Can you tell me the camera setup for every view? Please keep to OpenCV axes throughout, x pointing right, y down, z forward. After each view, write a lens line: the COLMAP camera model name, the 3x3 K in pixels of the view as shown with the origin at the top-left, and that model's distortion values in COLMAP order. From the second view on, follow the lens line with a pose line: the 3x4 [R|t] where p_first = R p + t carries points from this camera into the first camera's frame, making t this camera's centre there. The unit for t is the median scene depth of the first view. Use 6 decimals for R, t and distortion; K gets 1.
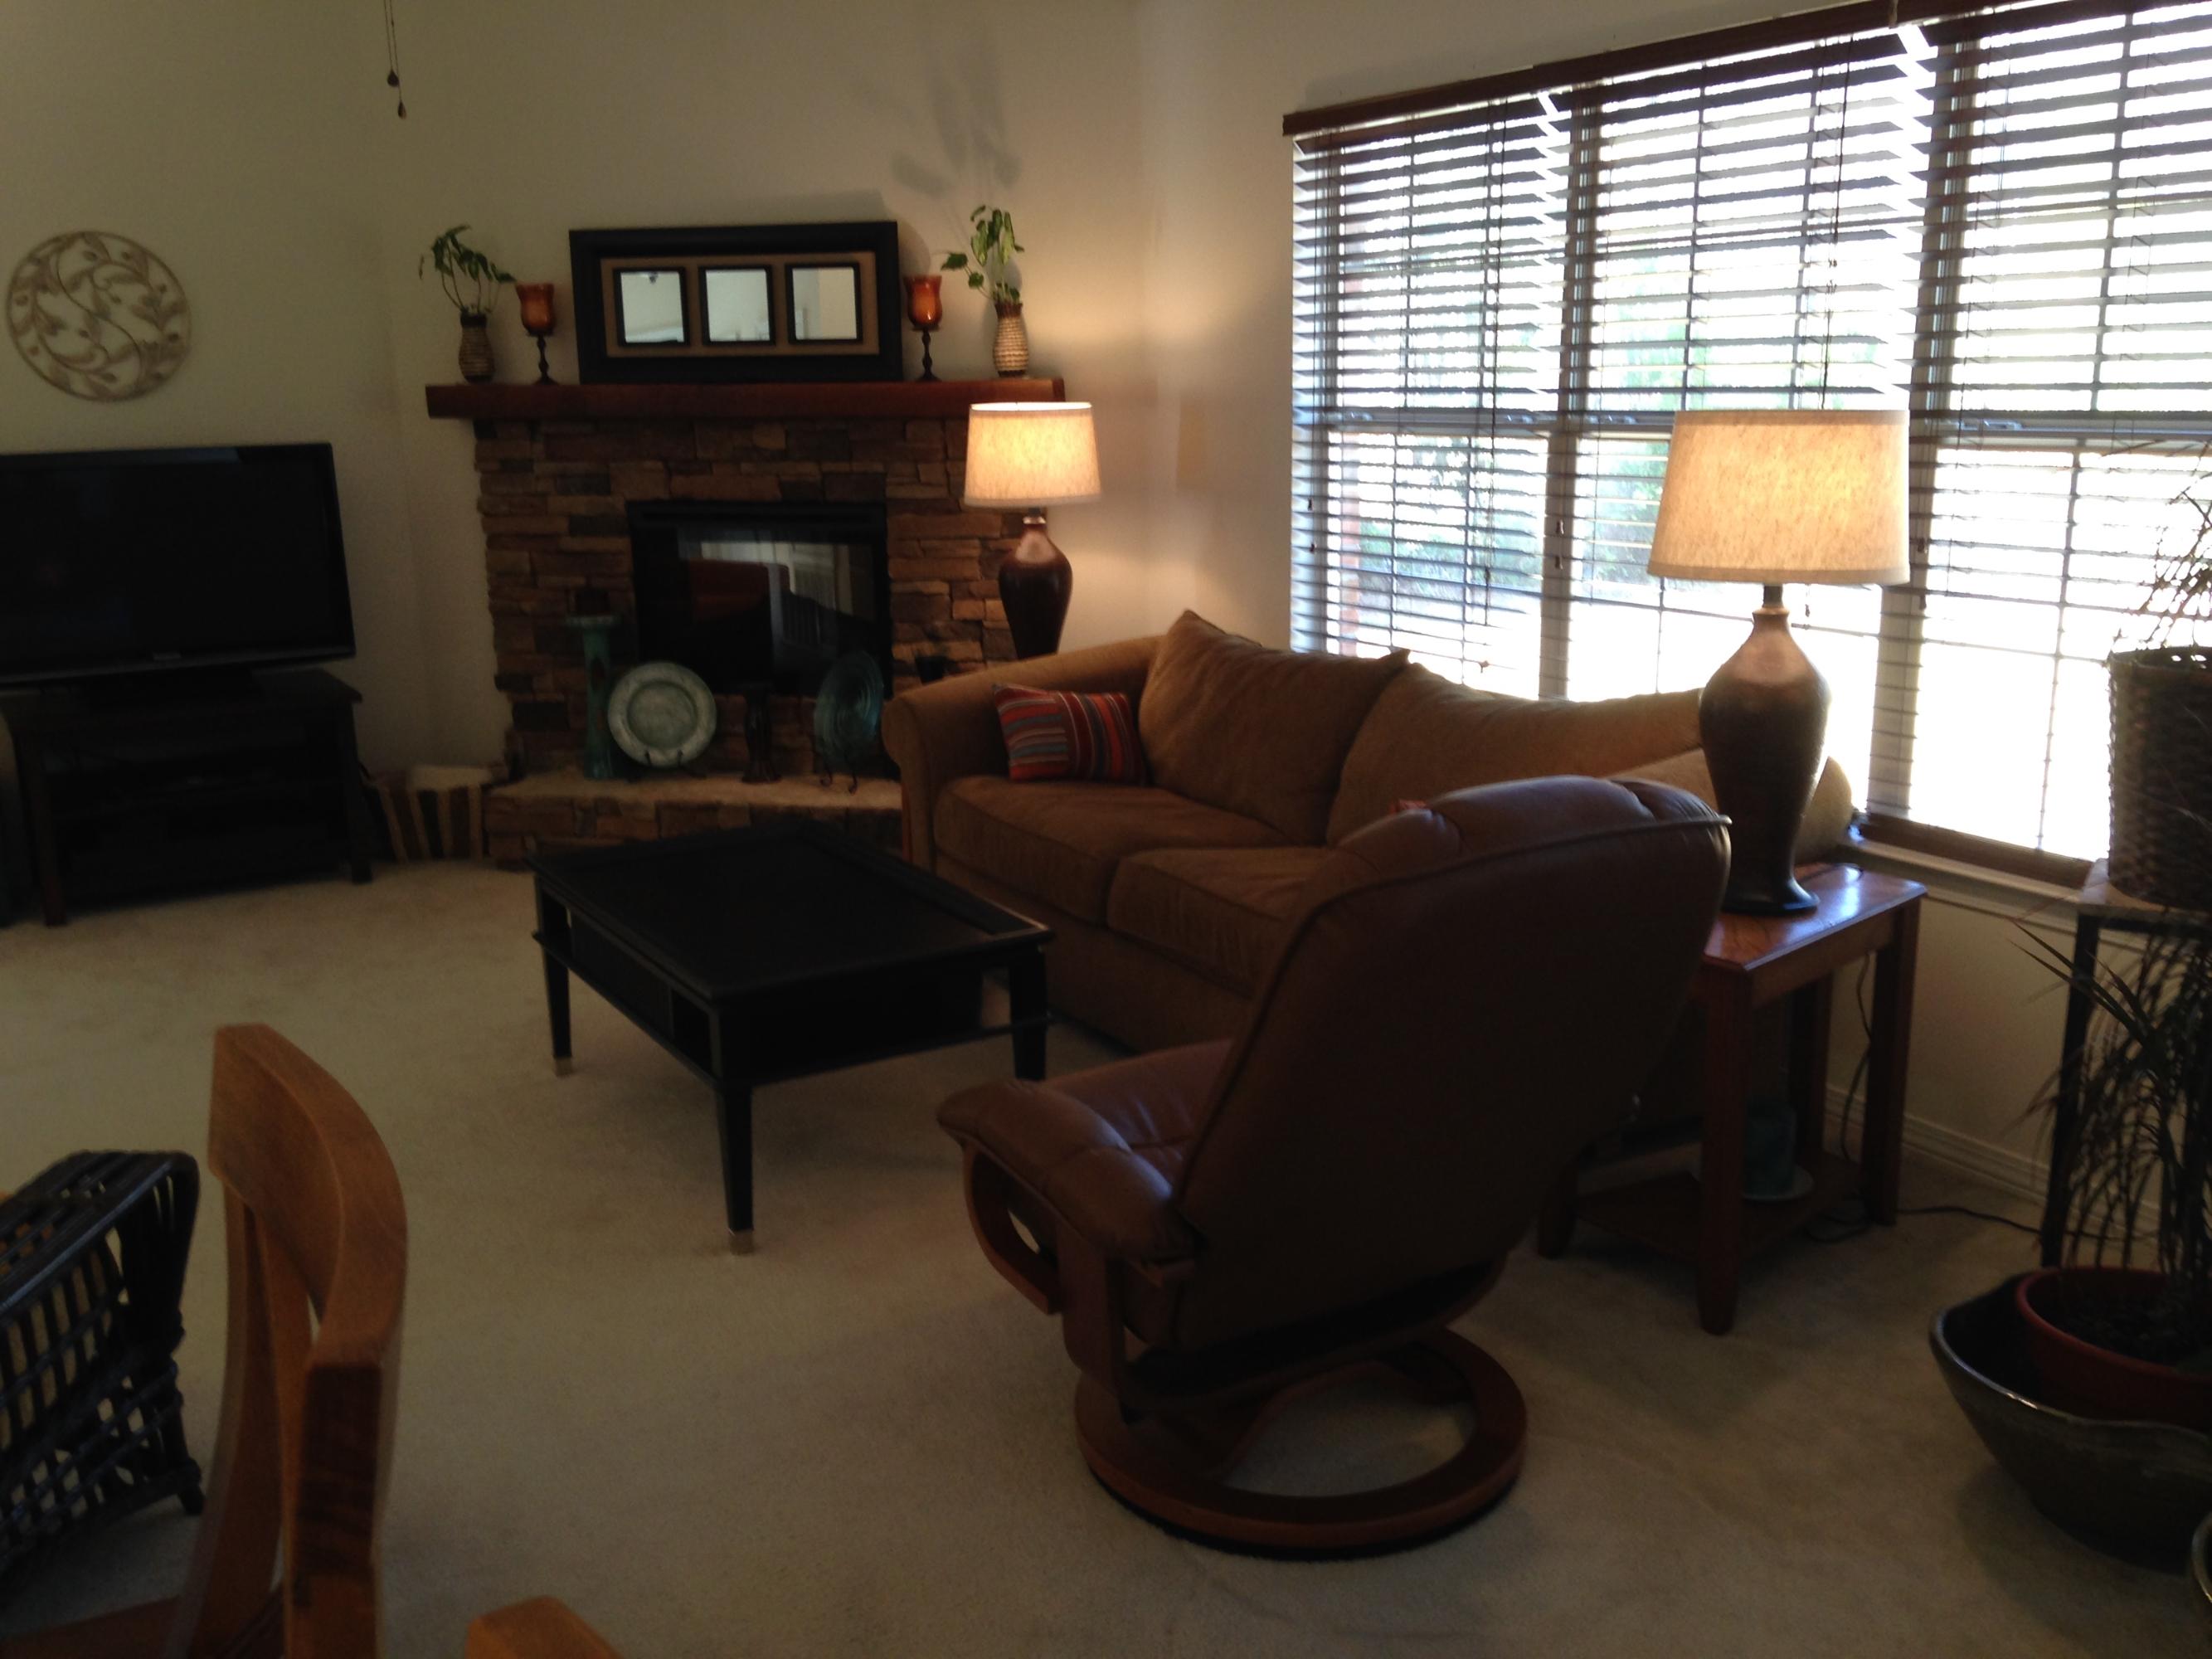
lens RADIAL K [[1986.0, 0, 1111.2], [0, 1986.0, 815.5], [0, 0, 1]] dist [0.211770, -0.367186]
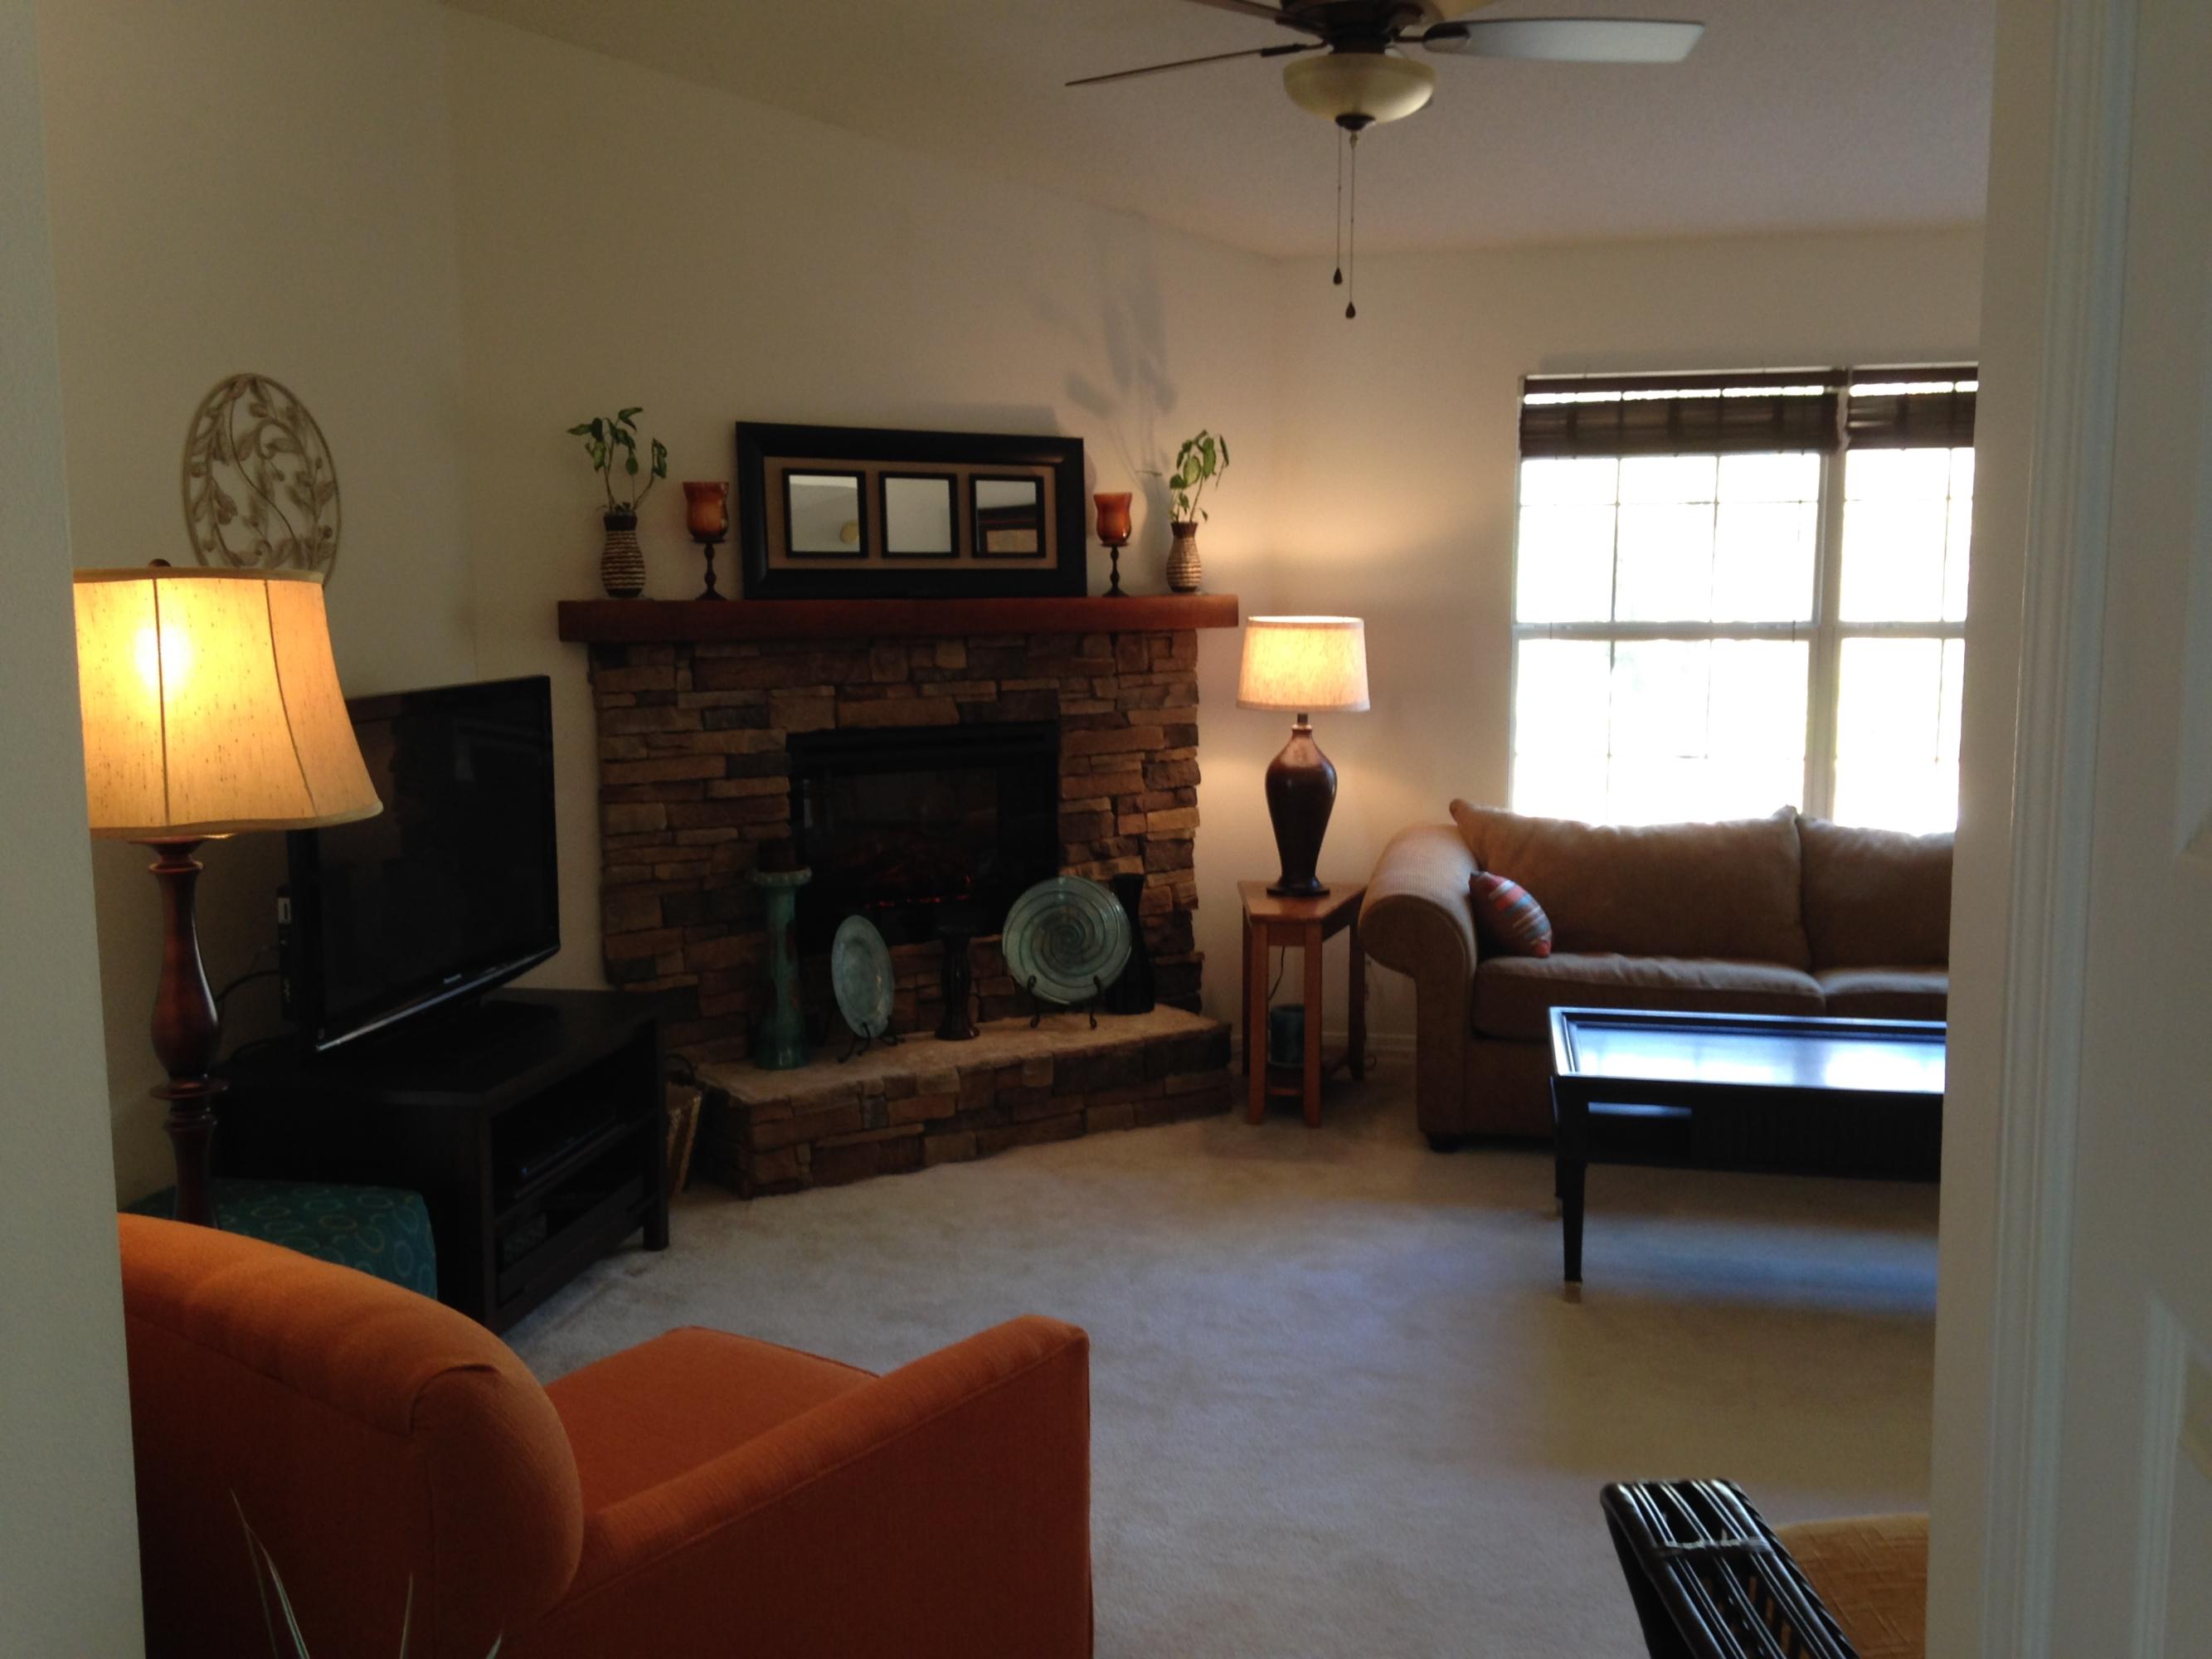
lens RADIAL K [[1986.0, 0, 1111.2], [0, 1986.0, 815.5], [0, 0, 1]] dist [0.211770, -0.367186]
pose [[0.670898, -0.072334, 0.738013, -0.787926], [0.155826, 0.986762, -0.044940, -0.064590], [-0.724993, 0.145152, 0.673288, 0.347336]]
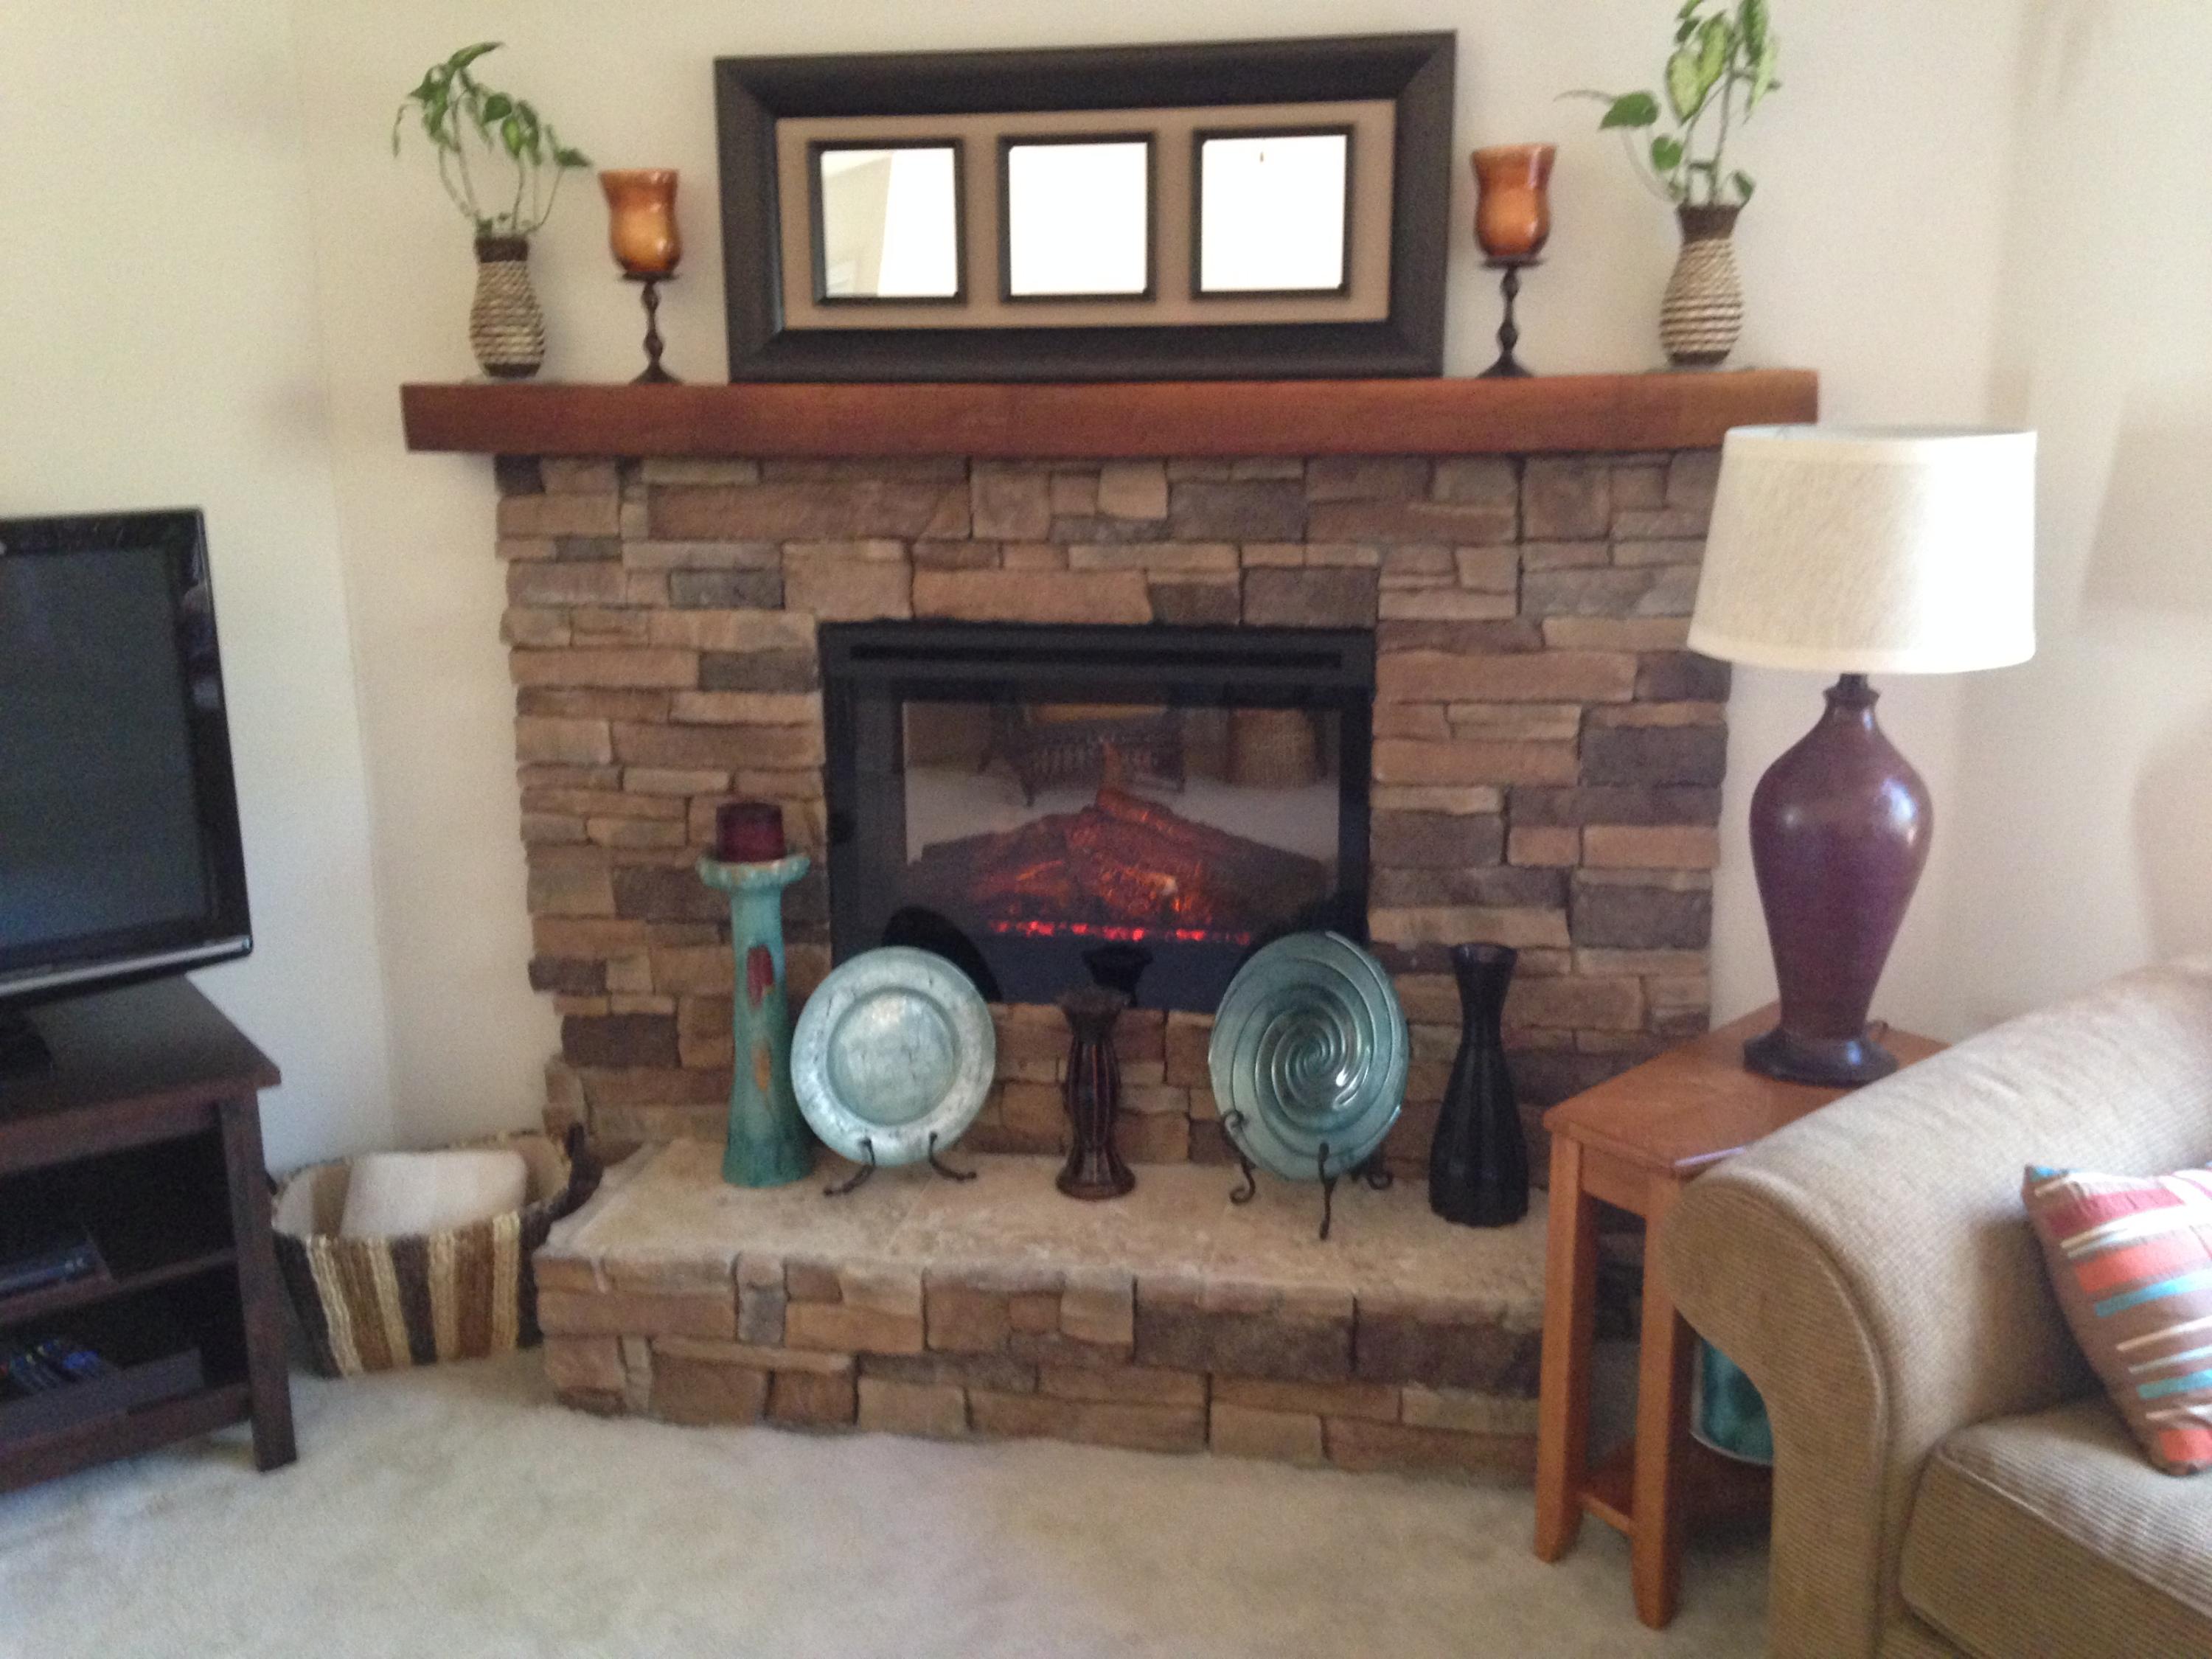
lens RADIAL K [[1985.9, 0, 1111.2], [0, 1985.9, 815.5], [0, 0, 1]] dist [0.211770, -0.367186]
pose [[0.995934, -0.009367, 0.089594, -0.217857], [0.009587, 0.999952, -0.002023, -0.109334], [-0.089571, 0.002874, 0.995976, 0.517999]]
